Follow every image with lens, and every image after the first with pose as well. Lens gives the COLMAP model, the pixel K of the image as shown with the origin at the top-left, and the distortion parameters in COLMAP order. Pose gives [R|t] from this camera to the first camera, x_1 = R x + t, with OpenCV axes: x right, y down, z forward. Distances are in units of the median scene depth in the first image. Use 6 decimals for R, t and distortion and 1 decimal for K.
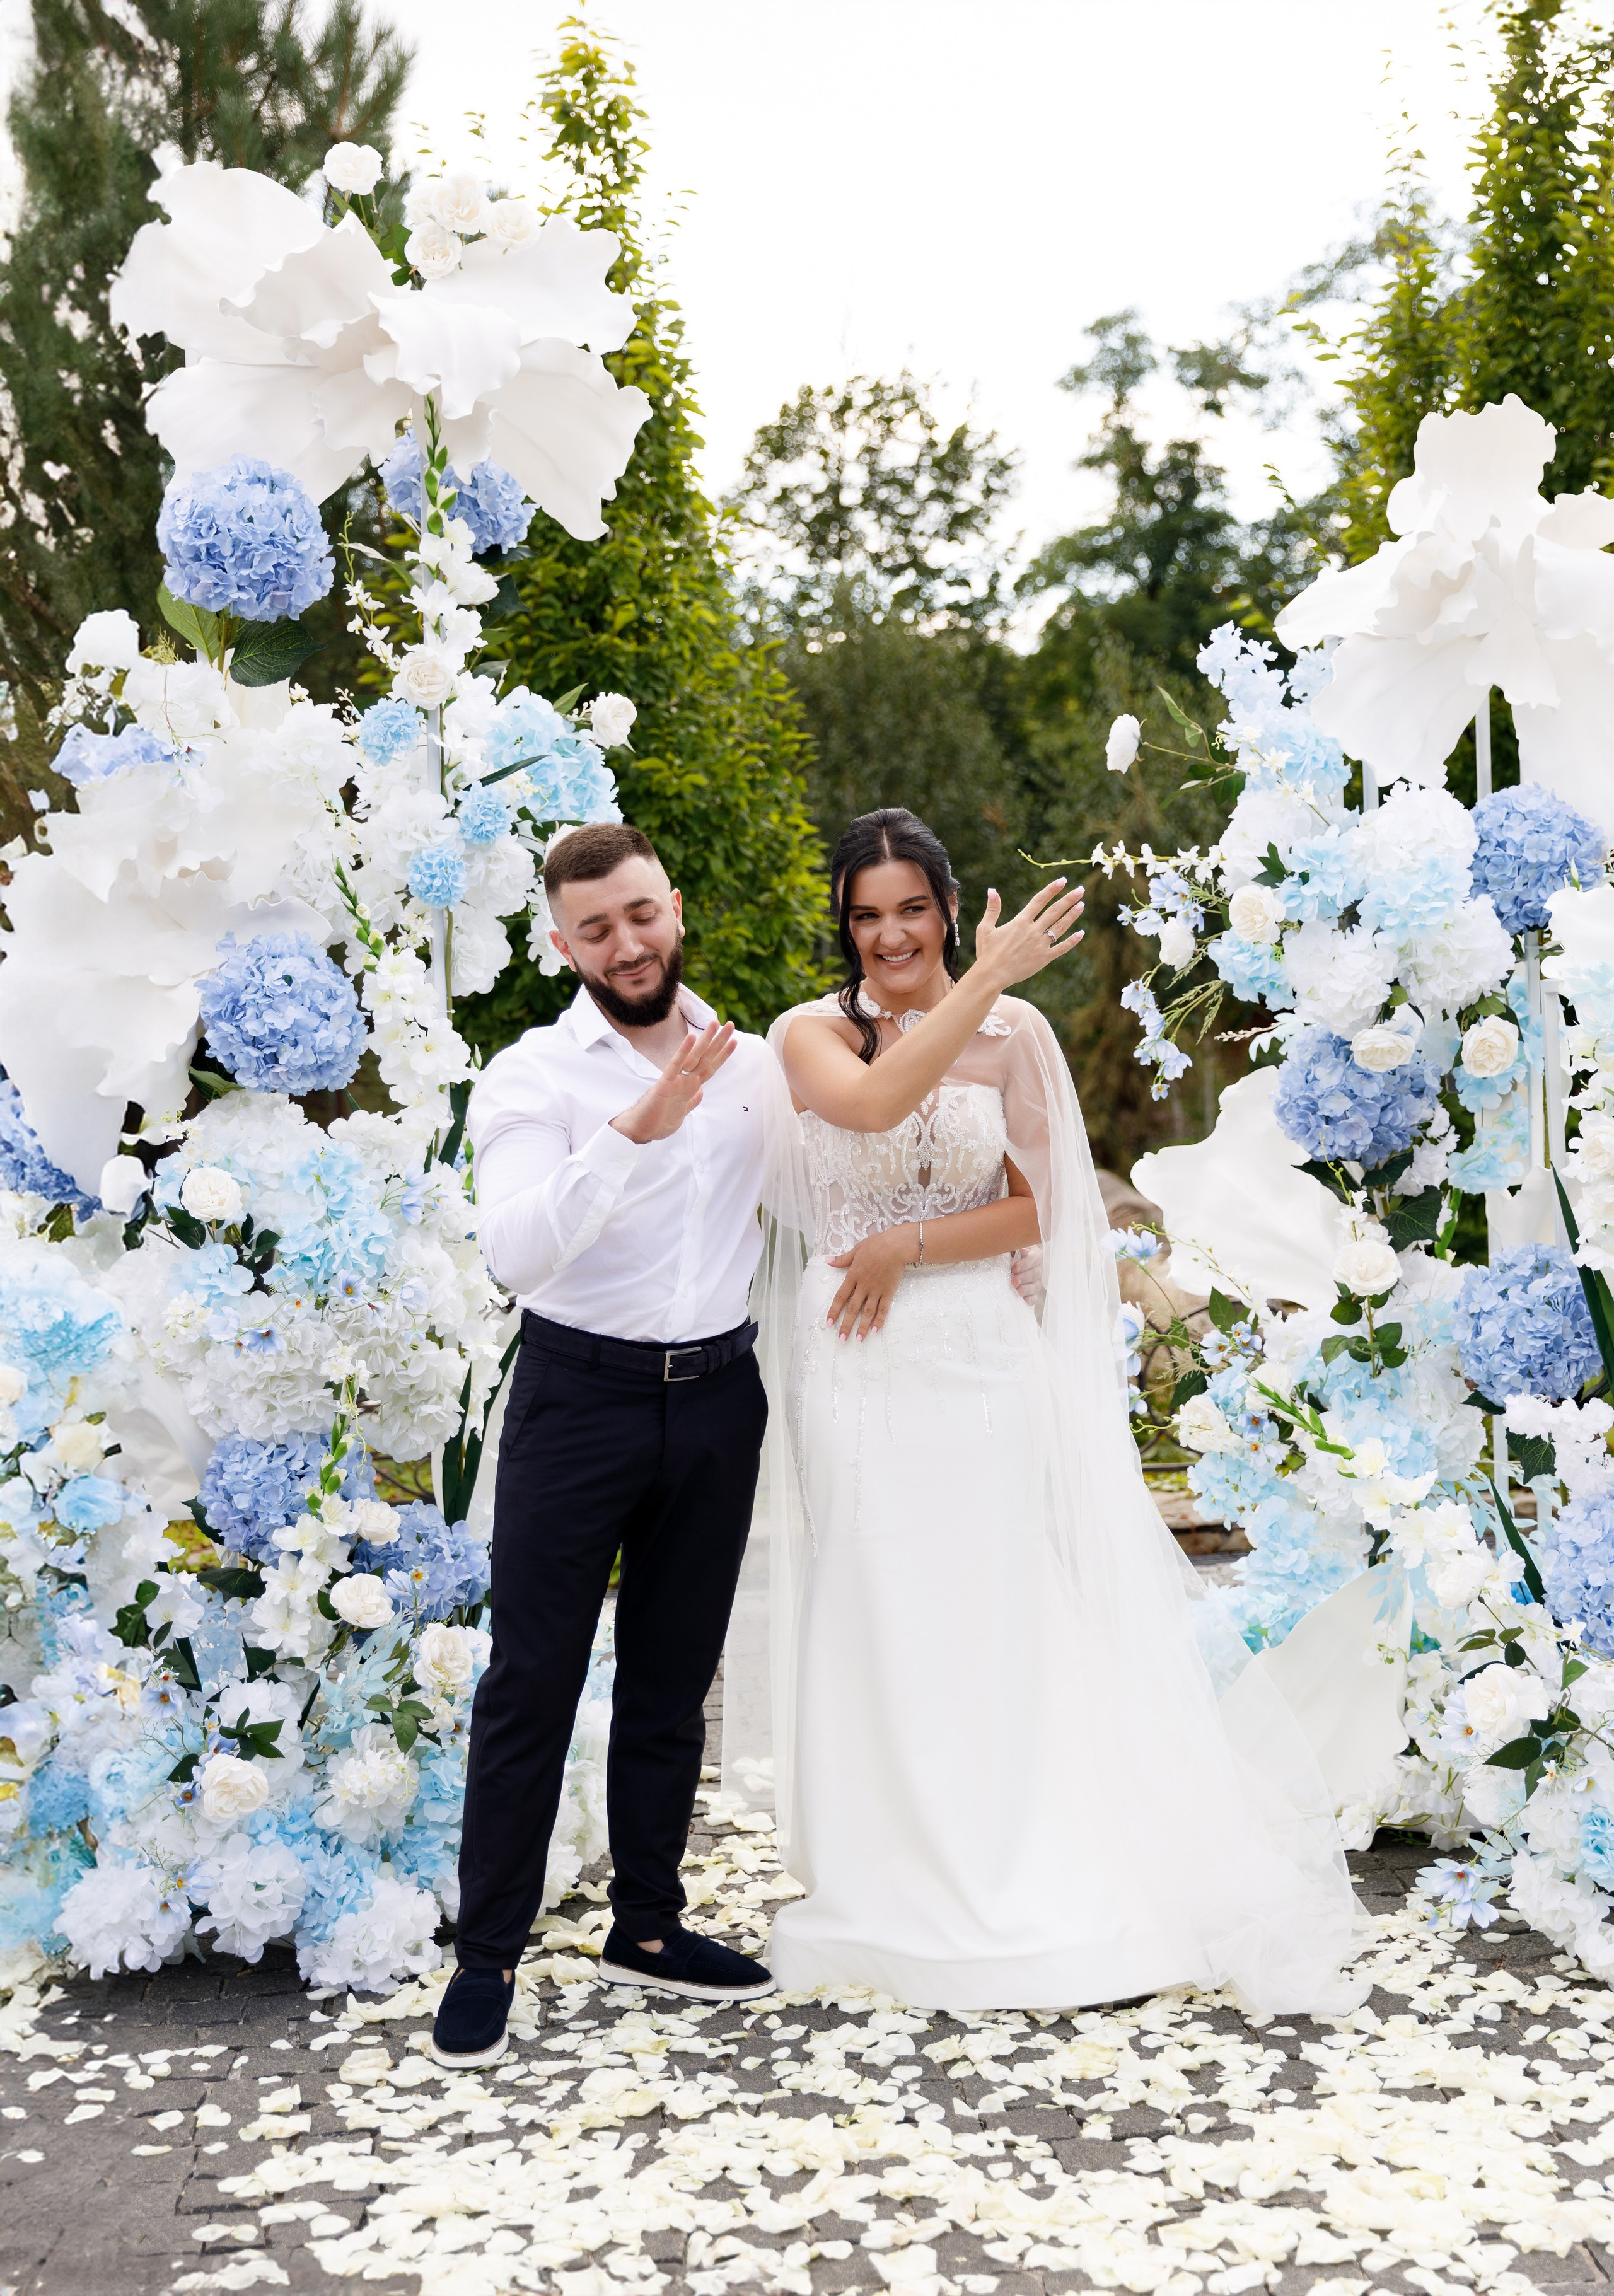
lens RADIAL K [[2950.3, 0, 886.6], [0, 2950.3, 1151.2], [0, 0, 1]] dist [-0.002744, 0.037972]
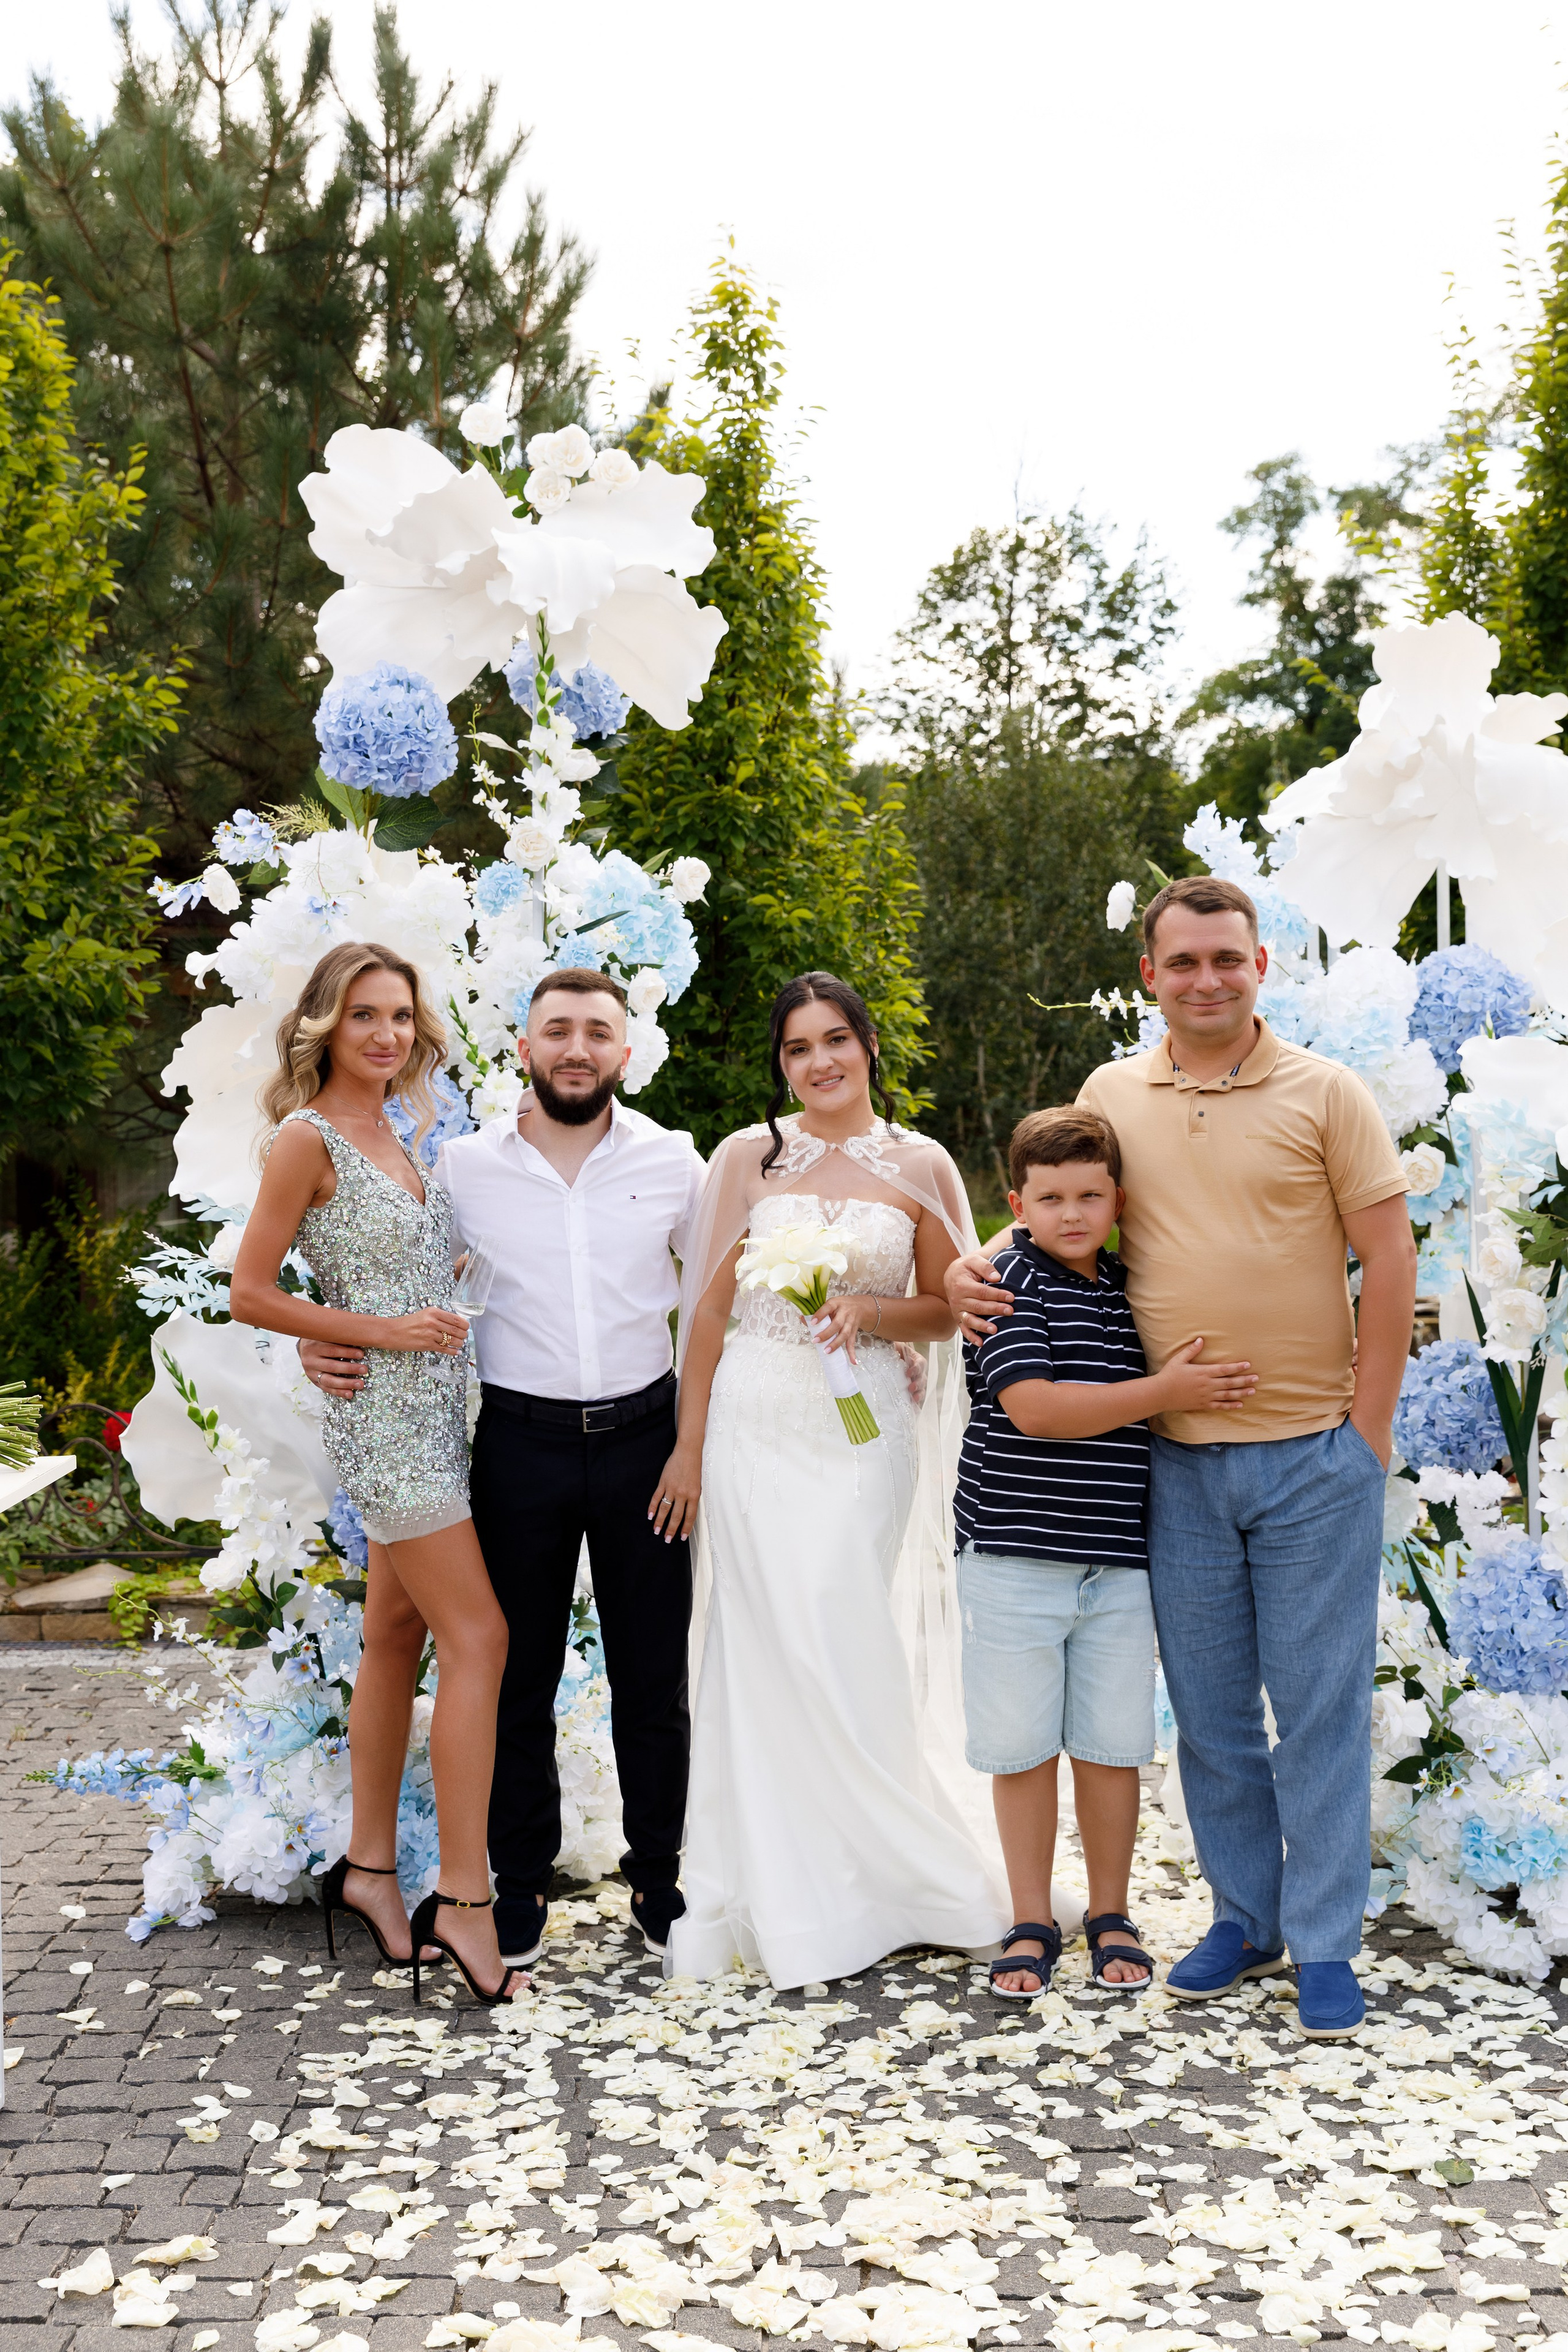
lens RADIAL K [[2866.3, 0, 779.1], [0, 2866.3, 1169.1], [0, 0, 1]] dist [0.004503, -0.020554]
pose [[0.994801, 0.021524, -0.099541, 0.064068], [-0.024454, 0.999300, -0.028308, 0.002746], [0.098862, 0.030595, 0.994631, -0.152014]]
